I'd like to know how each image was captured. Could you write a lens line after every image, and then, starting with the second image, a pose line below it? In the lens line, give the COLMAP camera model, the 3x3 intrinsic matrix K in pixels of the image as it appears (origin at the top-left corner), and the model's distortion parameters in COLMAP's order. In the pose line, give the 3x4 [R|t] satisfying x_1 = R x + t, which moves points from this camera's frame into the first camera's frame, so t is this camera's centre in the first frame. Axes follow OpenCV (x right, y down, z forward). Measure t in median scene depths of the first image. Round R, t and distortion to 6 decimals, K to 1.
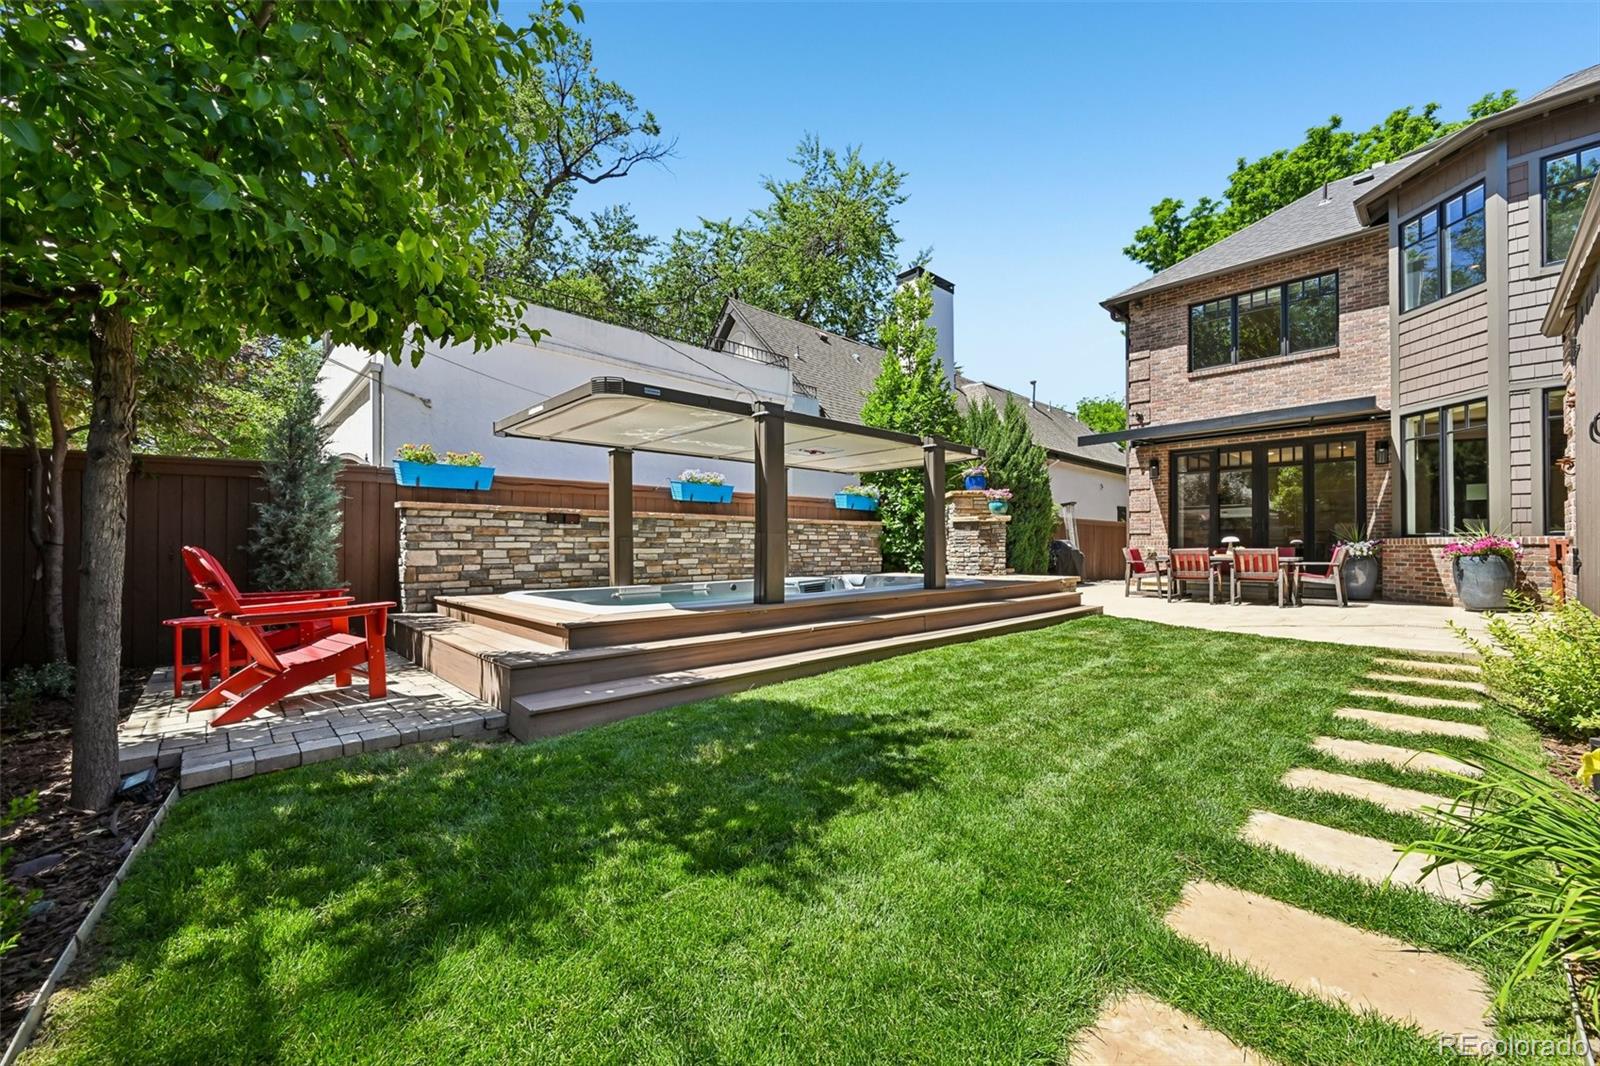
lens RADIAL K [[637.7, 0, 790.0], [0, 637.7, 541.9], [0, 0, 1]] dist [-0.001351, 0.000022]
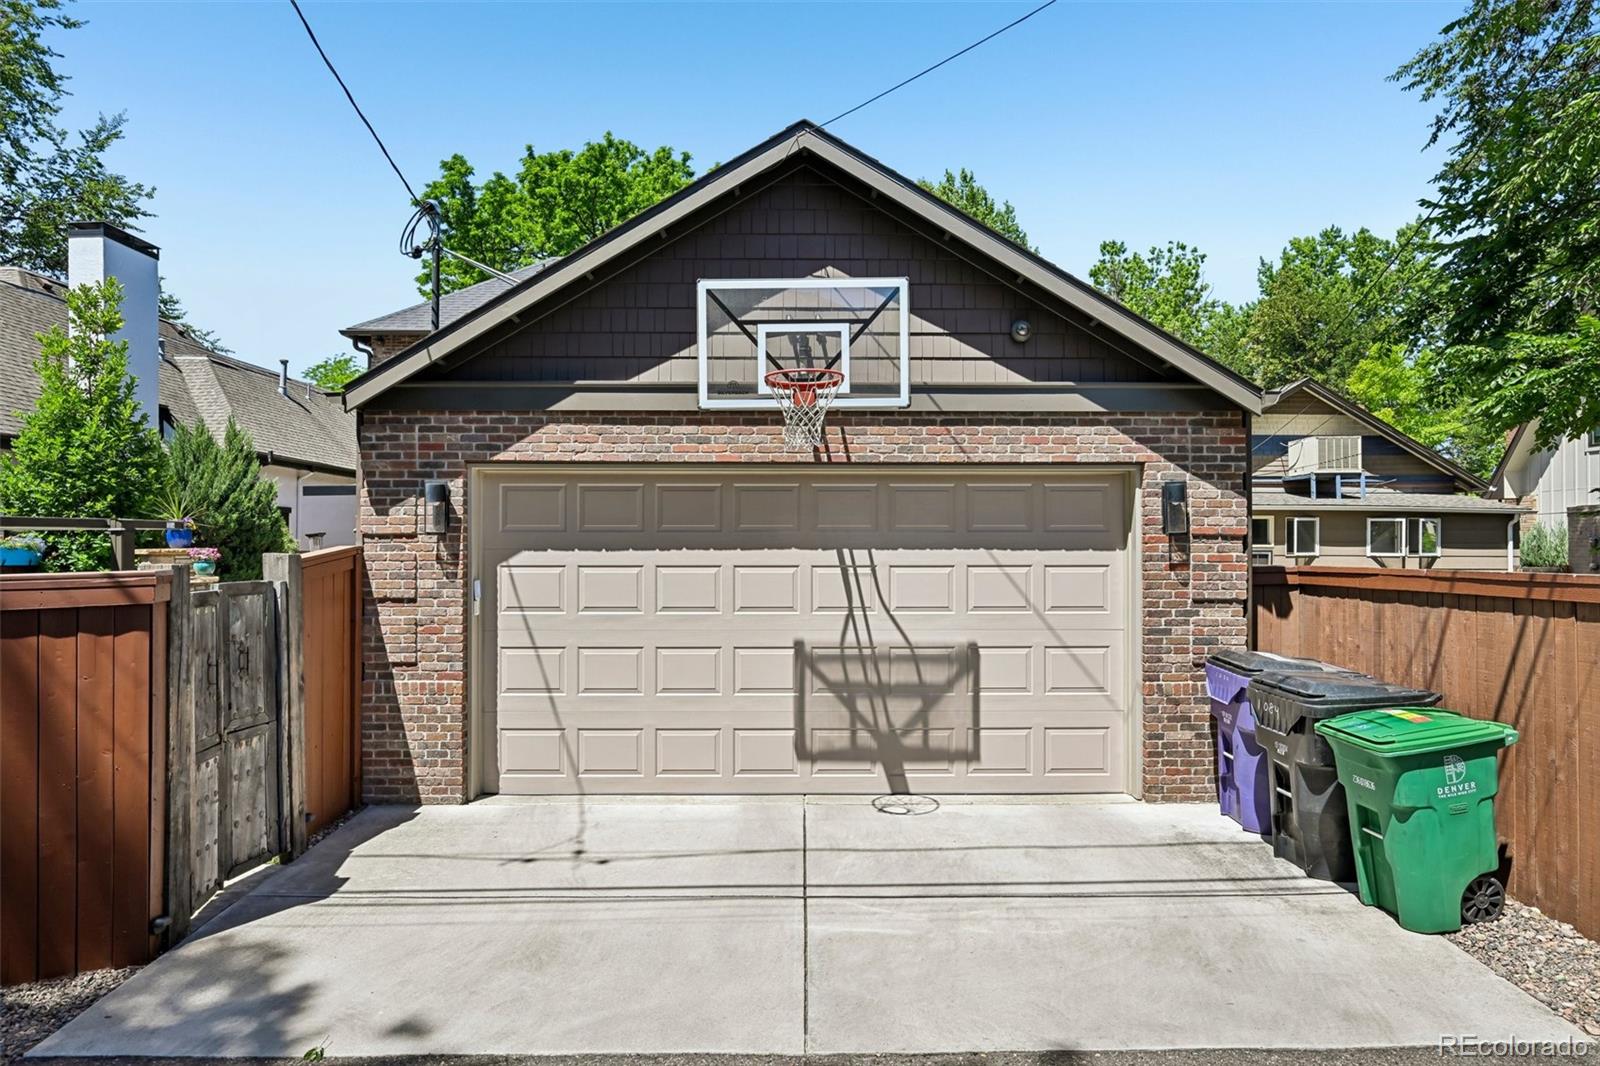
lens RADIAL K [[985.0, 0, 825.4], [0, 985.0, 545.1], [0, 0, 1]] dist [-0.003410, 0.000235]
pose [[0.670311, -0.001313, 0.742080, -0.141506], [-0.002776, 0.999987, 0.004276, -0.095149], [-0.742076, -0.004926, 0.670298, -0.669178]]
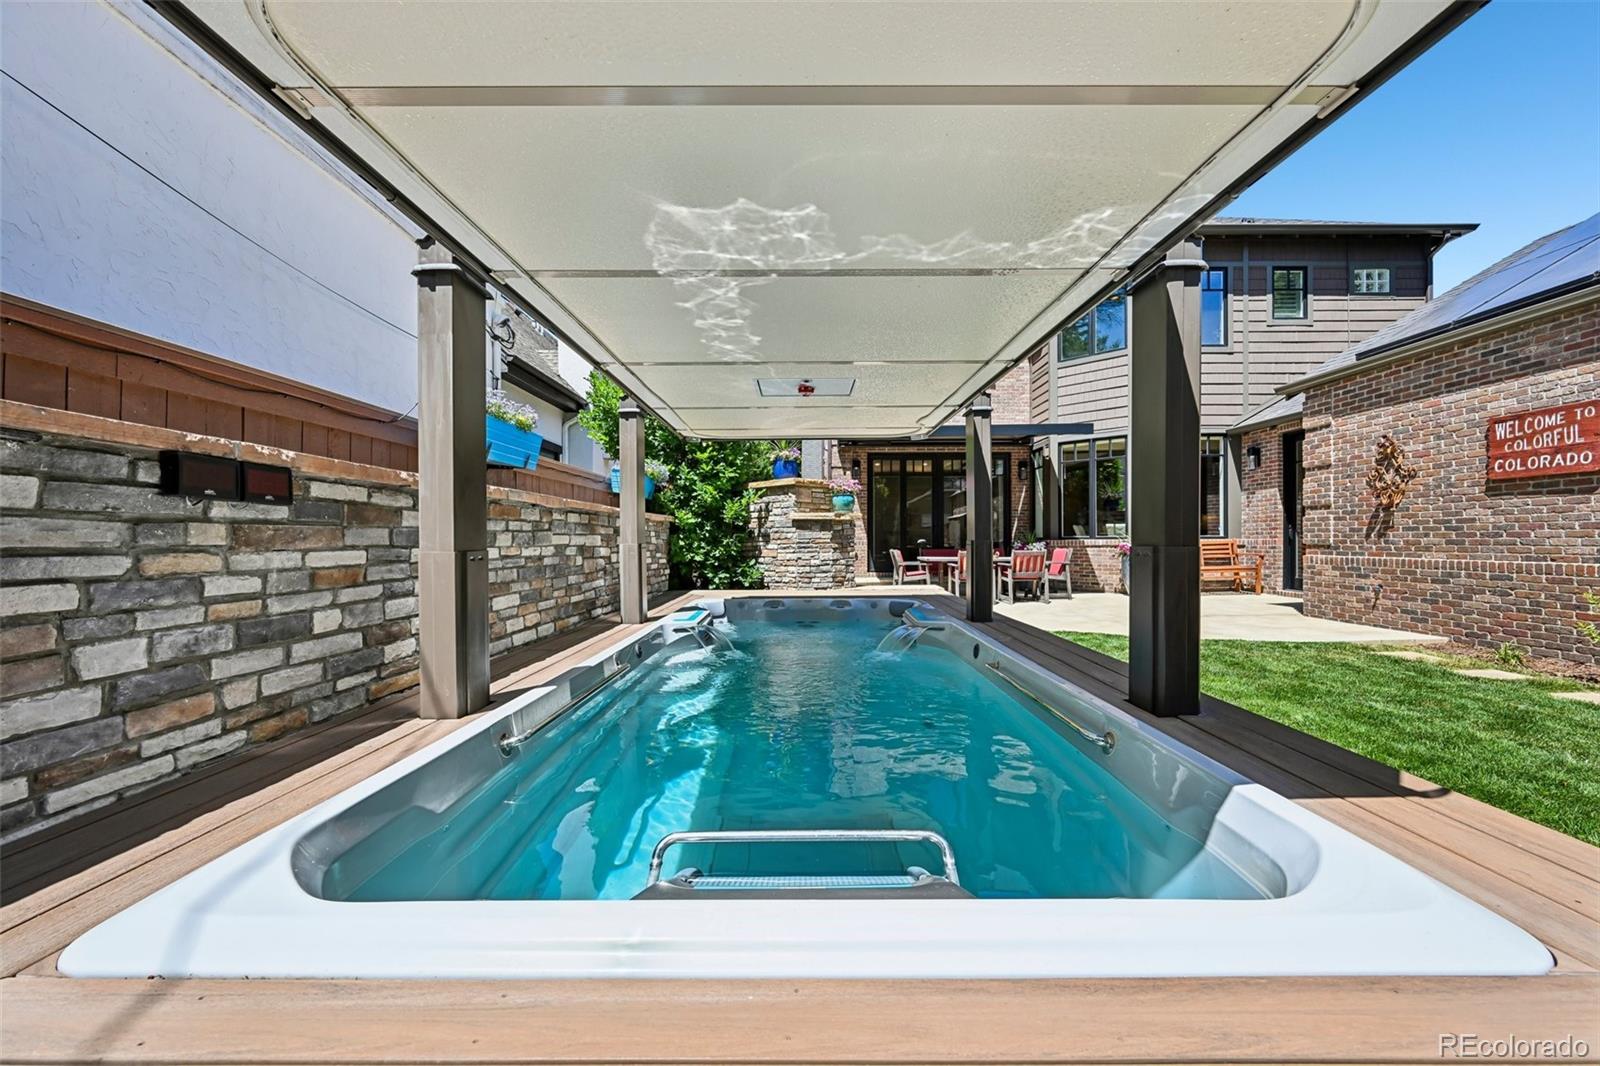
lens RADIAL K [[637.7, 0, 814.7], [0, 637.7, 543.0], [0, 0, 1]] dist [-0.001351, 0.000022]
pose [[0.674611, -0.006069, 0.738148, -0.281387], [-0.001371, 0.999954, 0.009475, -0.010659], [-0.738172, -0.007403, 0.674572, 0.480662]]
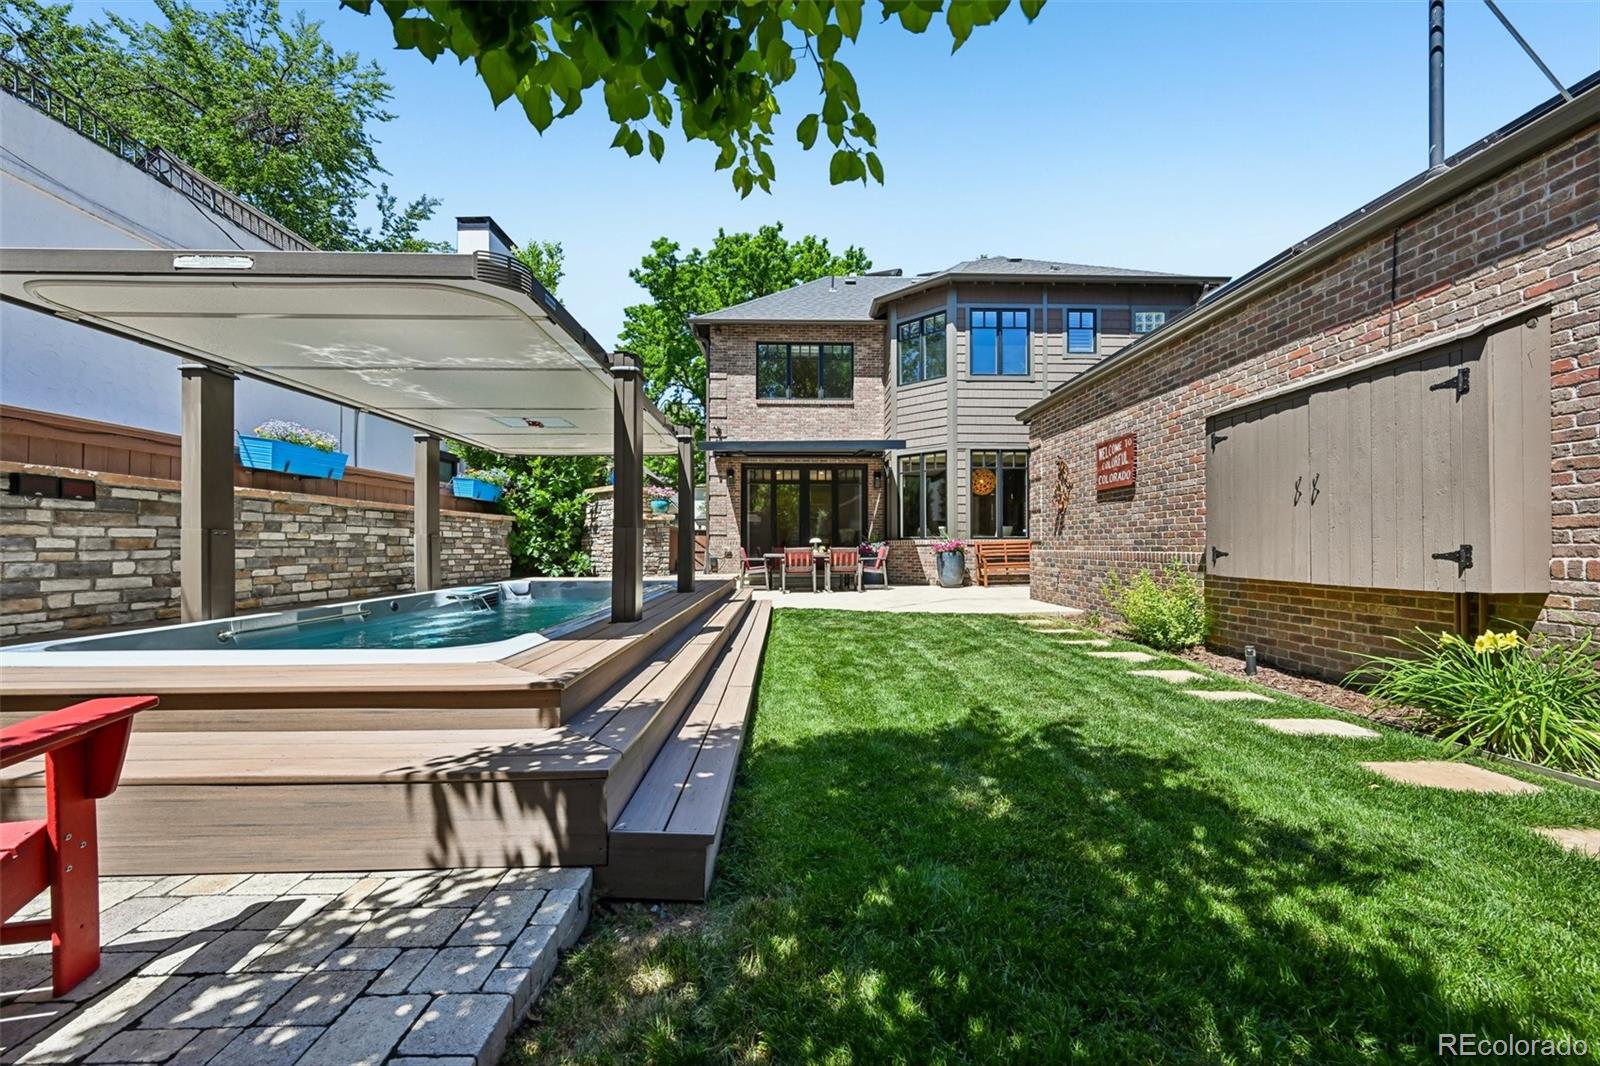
lens RADIAL K [[637.7, 0, 816.2], [0, 637.7, 542.0], [0, 0, 1]] dist [-0.001351, 0.000022]
pose [[0.651461, 0.004630, 0.758668, -0.251633], [-0.004618, 0.999987, -0.002138, 0.001897], [-0.758668, -0.002111, 0.651474, 0.183544]]
